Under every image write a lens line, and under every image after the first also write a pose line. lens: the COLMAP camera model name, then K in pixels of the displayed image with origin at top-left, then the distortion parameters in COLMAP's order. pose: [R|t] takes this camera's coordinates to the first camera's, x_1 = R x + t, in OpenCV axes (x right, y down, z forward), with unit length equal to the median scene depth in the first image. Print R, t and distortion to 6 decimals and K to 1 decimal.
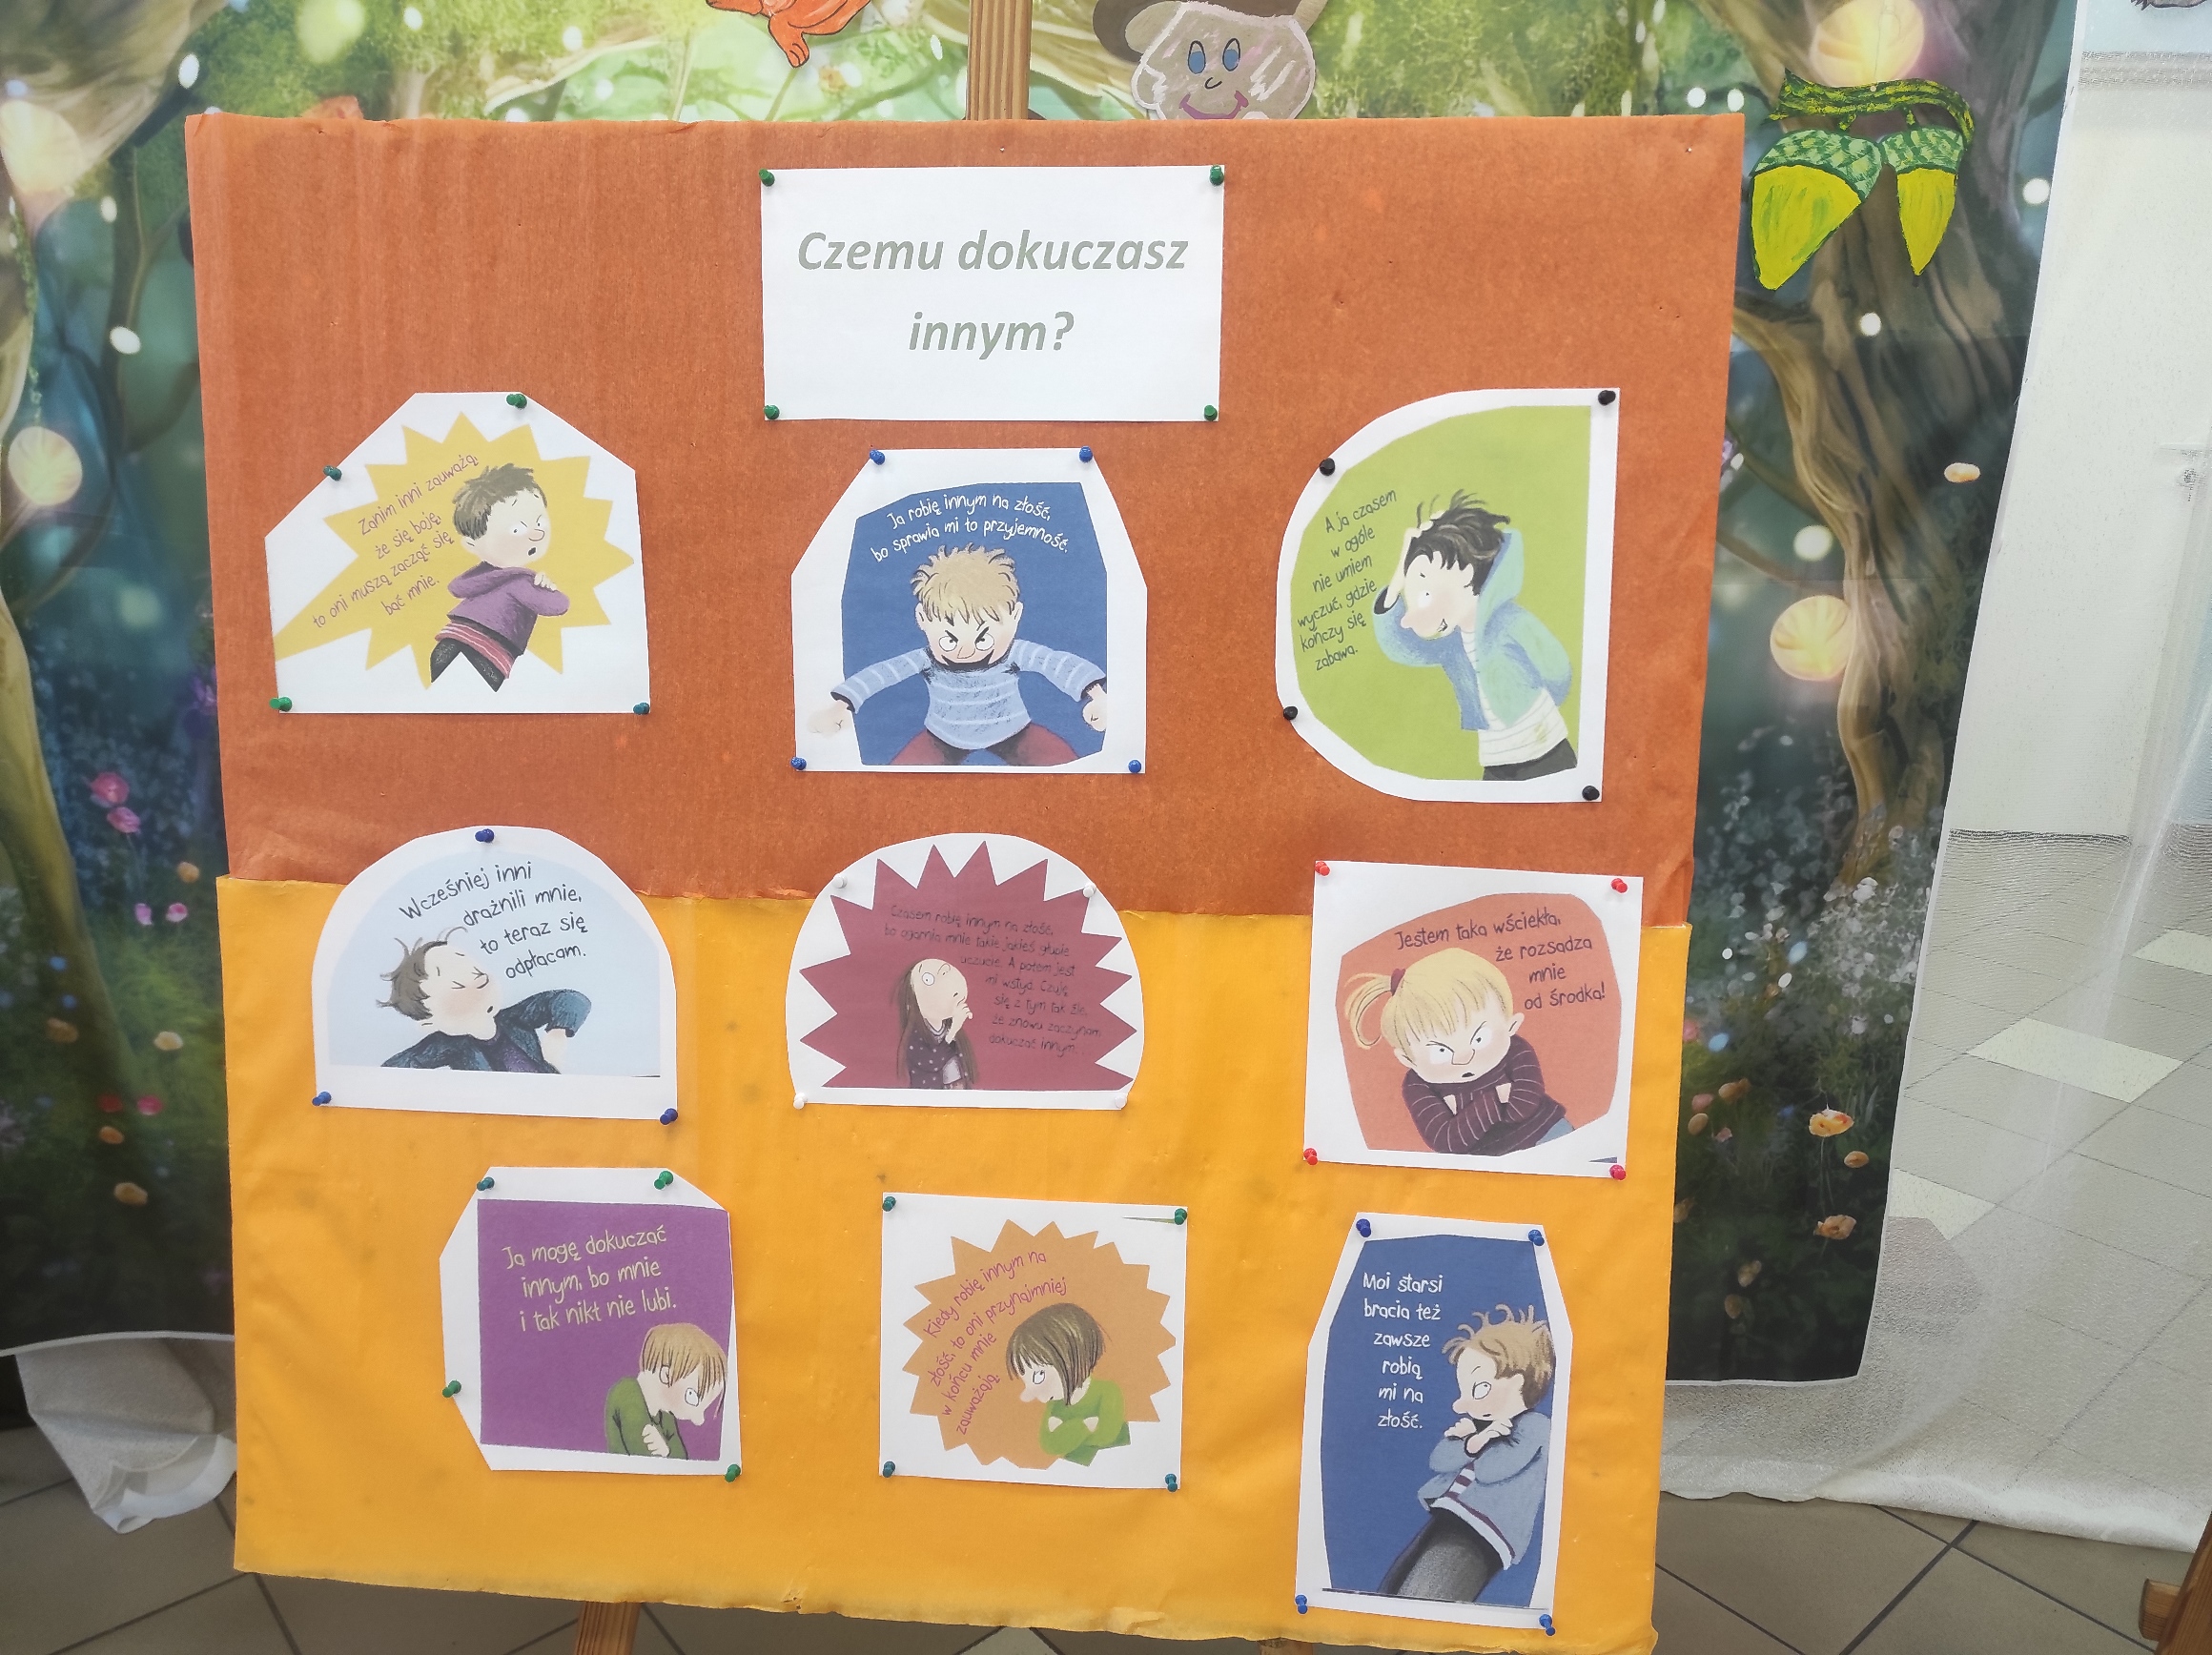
lens RADIAL K [[1643.0, 0, 1132.4], [0, 1643.0, 842.5], [0, 0, 1]] dist [0.035067, -0.012999]
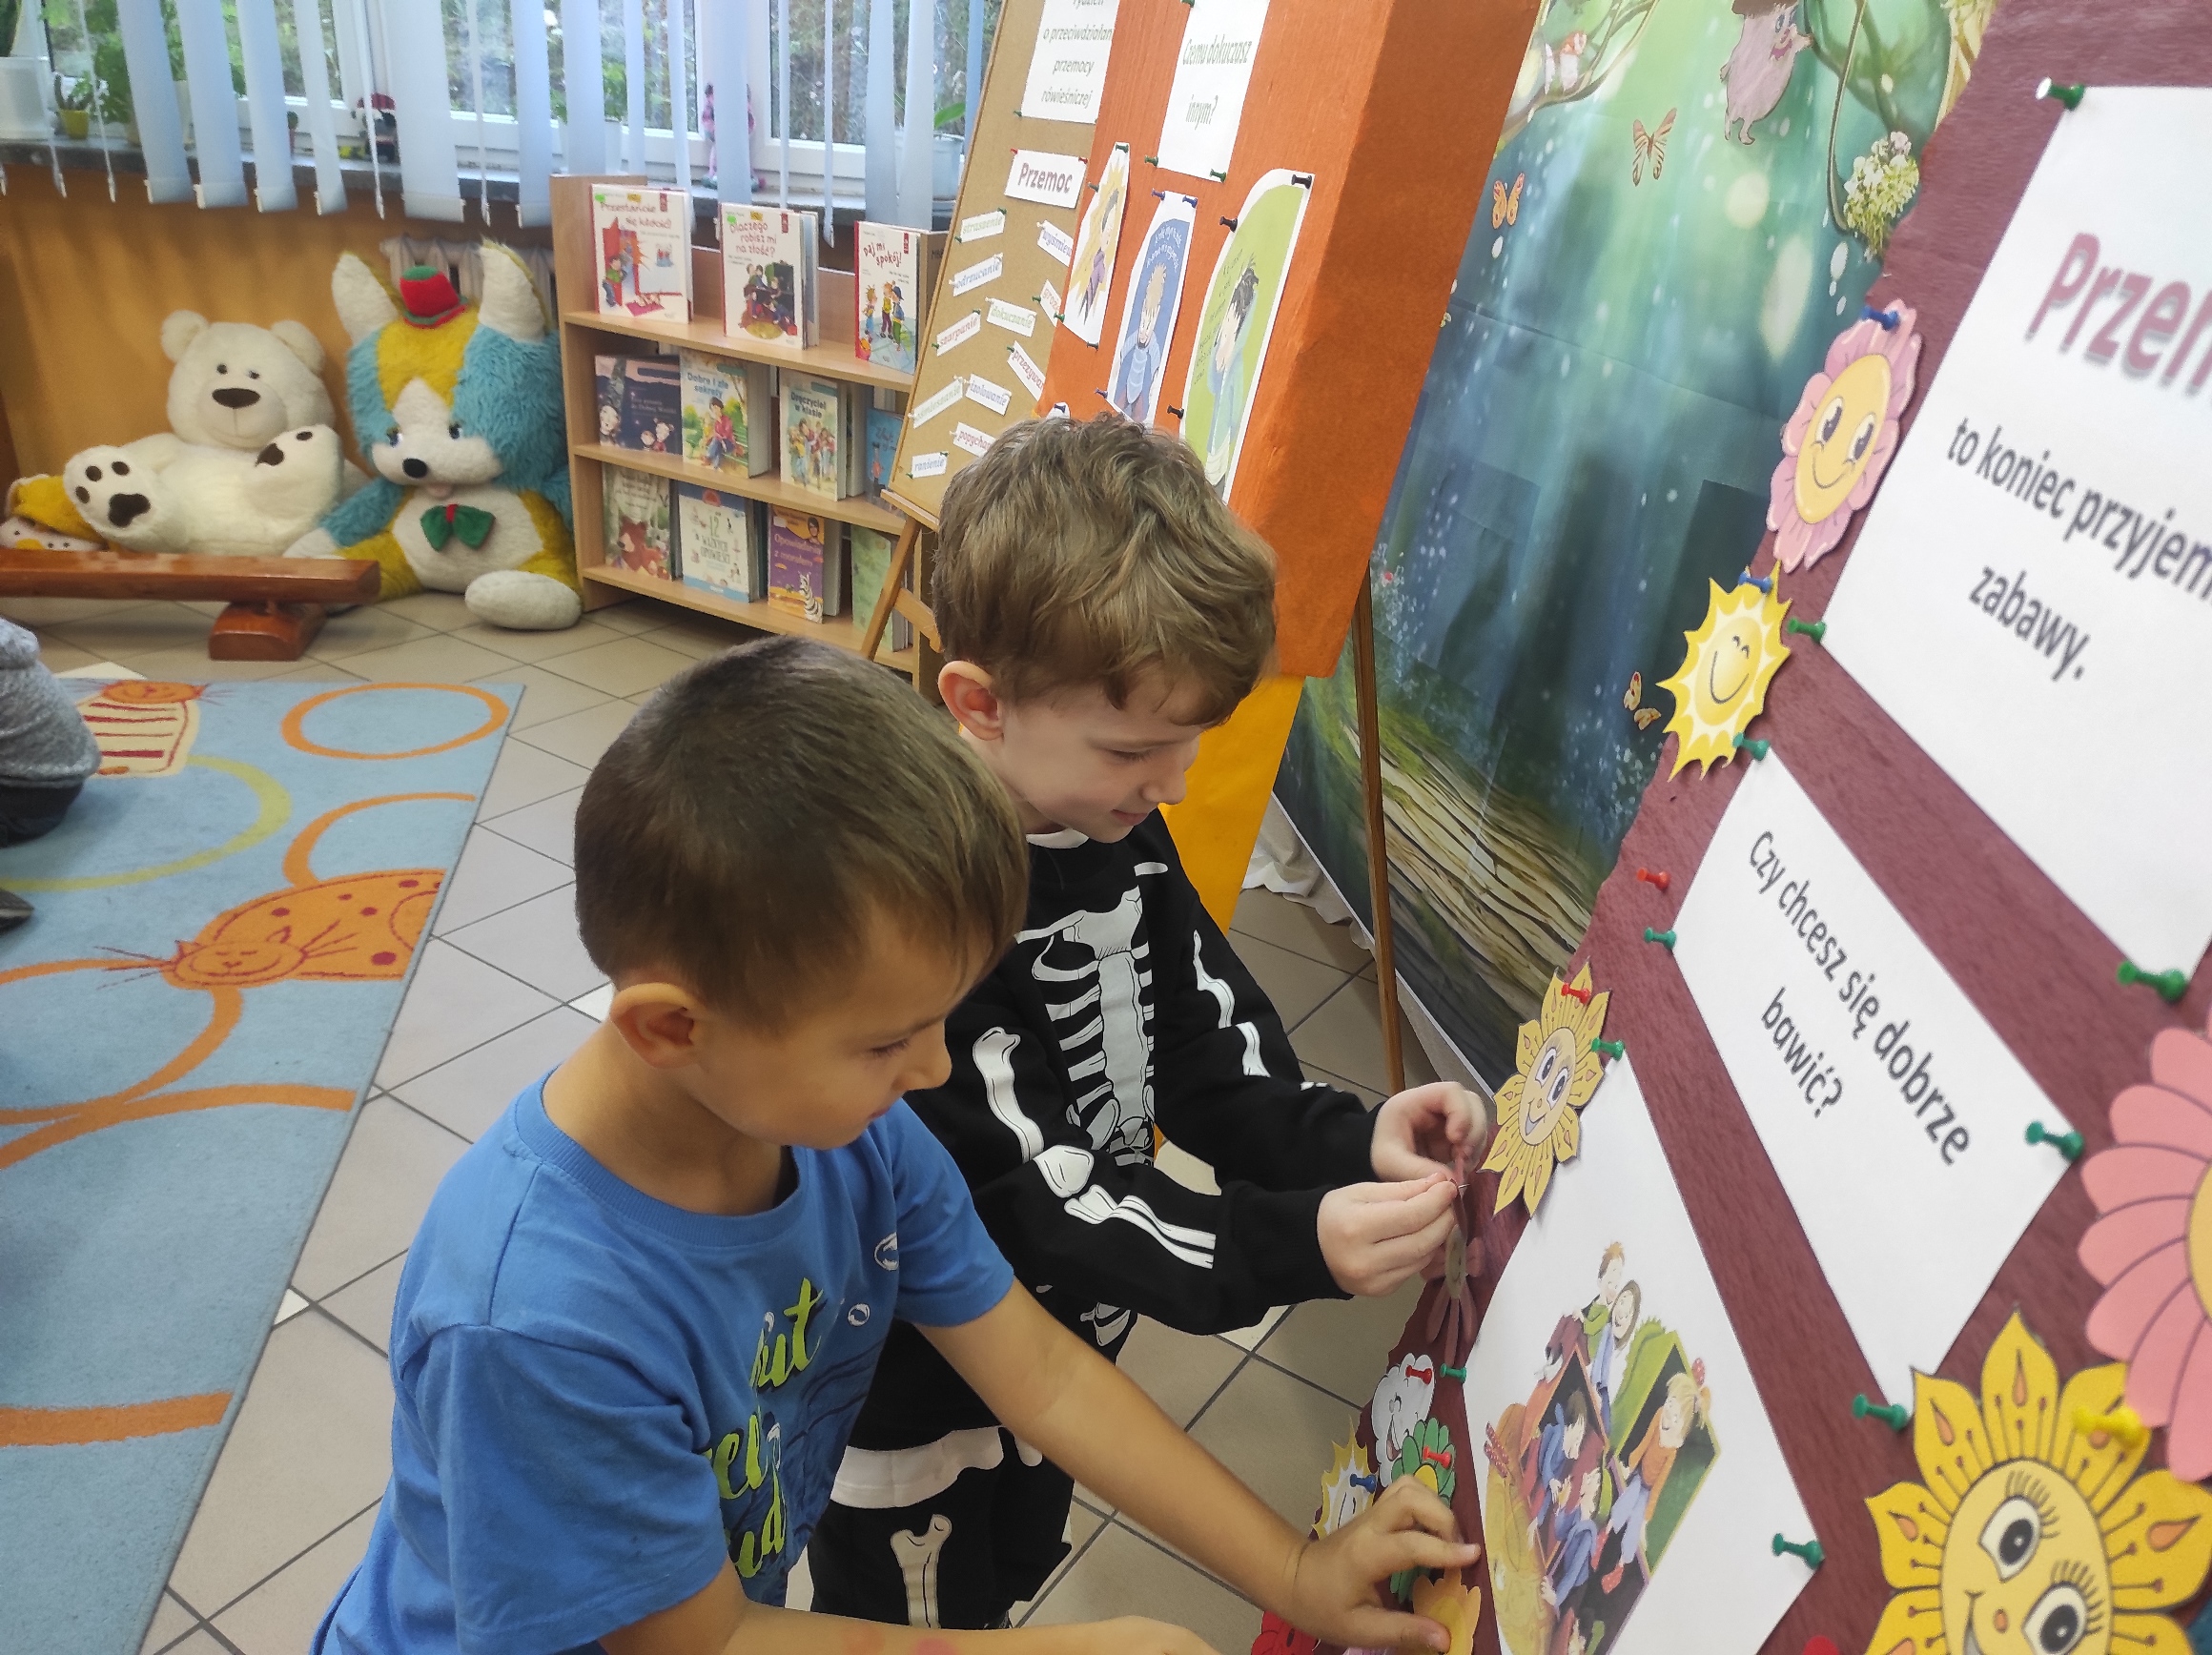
lens RADIAL K [[1628.2, 0, 1135.6], [0, 1628.2, 836.4], [0, 0, 1]] dist [0.072941, -0.082590]
pose [[0.268545, 0.410789, -0.871284, 0.912184], [-0.344089, 0.885742, 0.311551, -0.116813], [0.899715, 0.216134, 0.379209, 0.359375]]
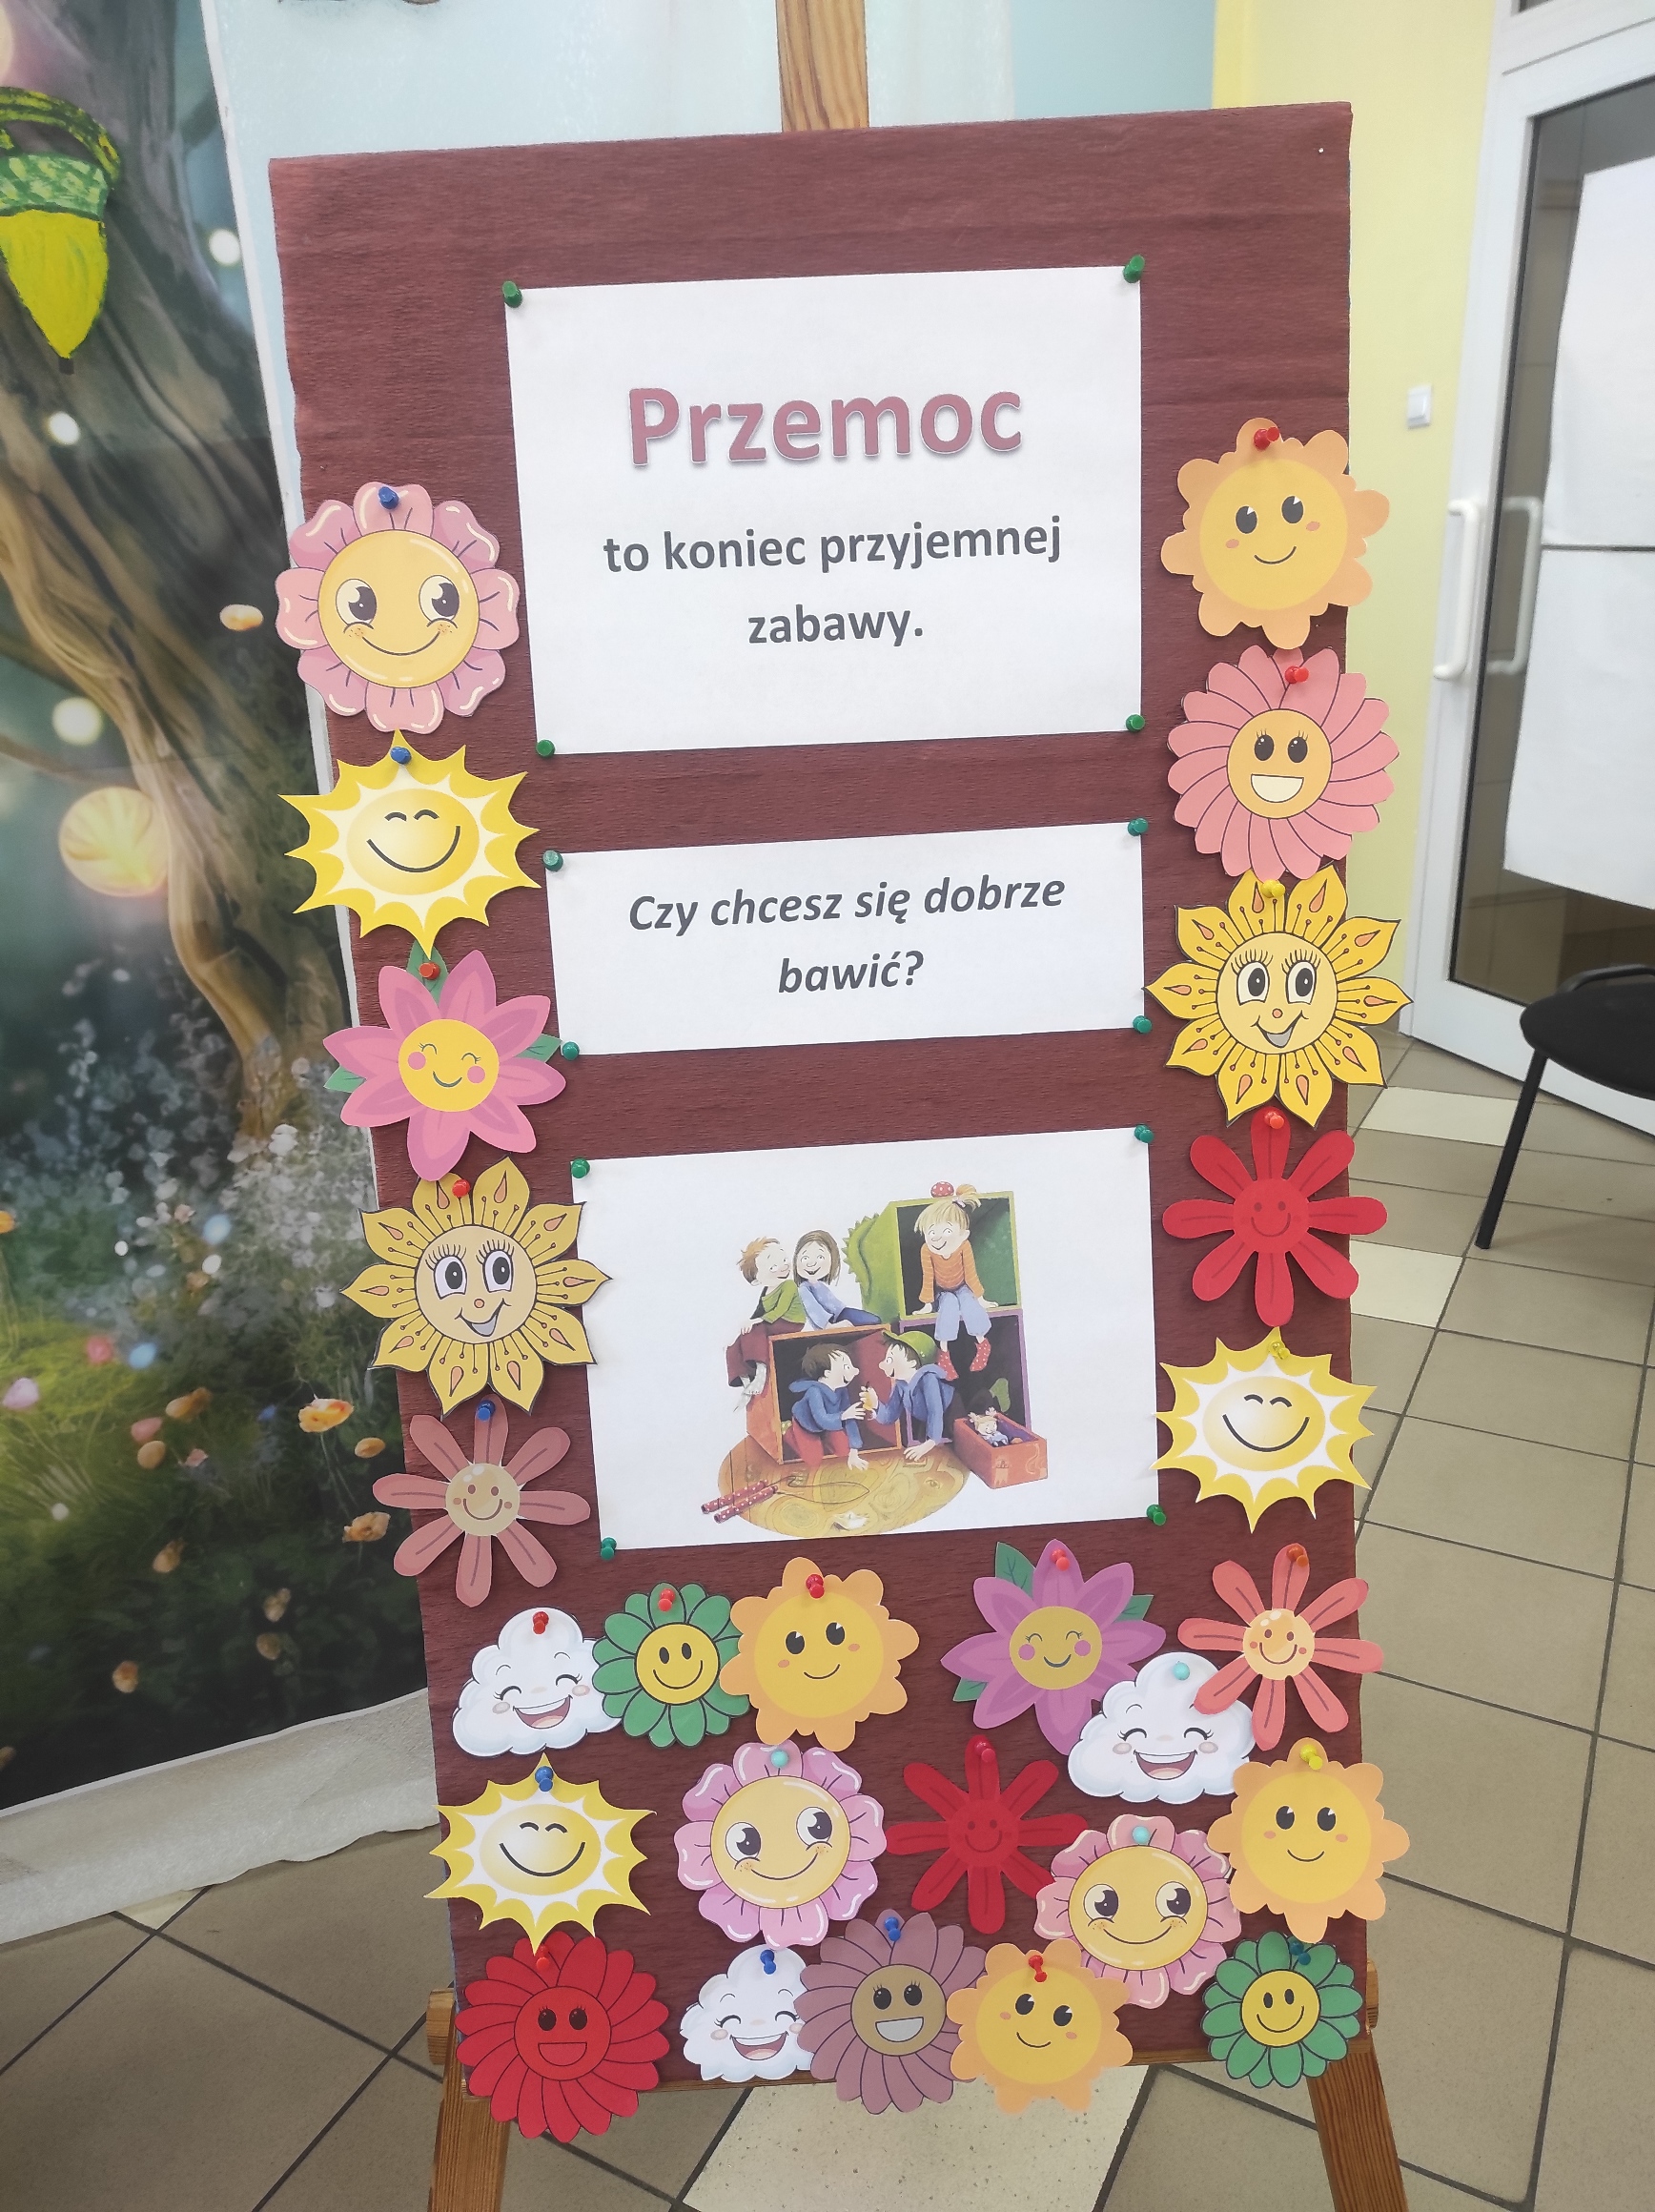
lens RADIAL K [[1619.3, 0, 819.9], [0, 1619.3, 1116.8], [0, 0, 1]] dist [0.075827, -0.085341]
pose [[0.937086, -0.169698, 0.305078, 0.481801], [0.151657, 0.985019, 0.082079, -0.009415], [-0.314436, -0.030648, 0.948784, 0.159565]]
